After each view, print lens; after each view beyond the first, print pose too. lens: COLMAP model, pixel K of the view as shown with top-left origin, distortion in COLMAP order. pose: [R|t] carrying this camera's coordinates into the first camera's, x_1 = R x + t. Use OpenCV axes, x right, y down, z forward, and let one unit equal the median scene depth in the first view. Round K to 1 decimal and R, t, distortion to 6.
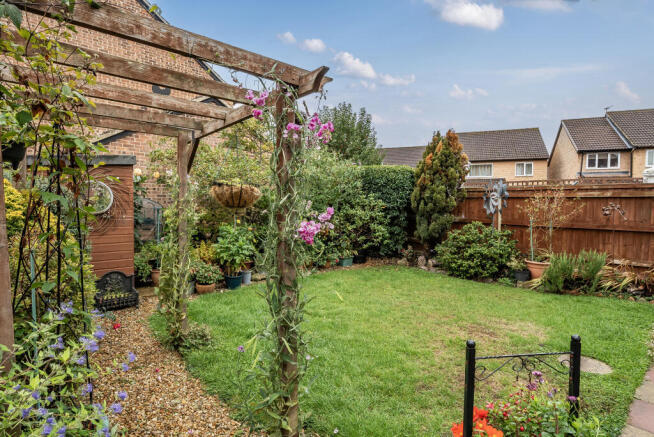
lens RADIAL K [[345.0, 0, 320.5], [0, 345.0, 219.2], [0, 0, 1]] dist [-0.011104, 0.000869]
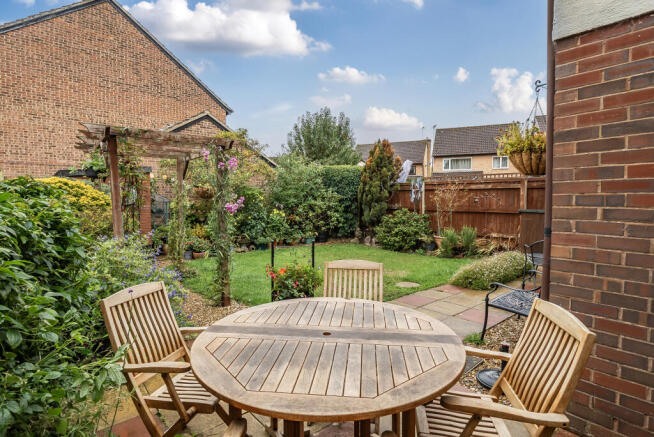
lens RADIAL K [[345.0, 0, 318.7], [0, 345.0, 217.6], [0, 0, 1]] dist [-0.011104, 0.000869]
pose [[0.999672, -0.012470, -0.022352, 0.152968], [0.012777, 0.999825, 0.013645, 0.020222], [0.022178, -0.013926, 0.999657, -0.332333]]
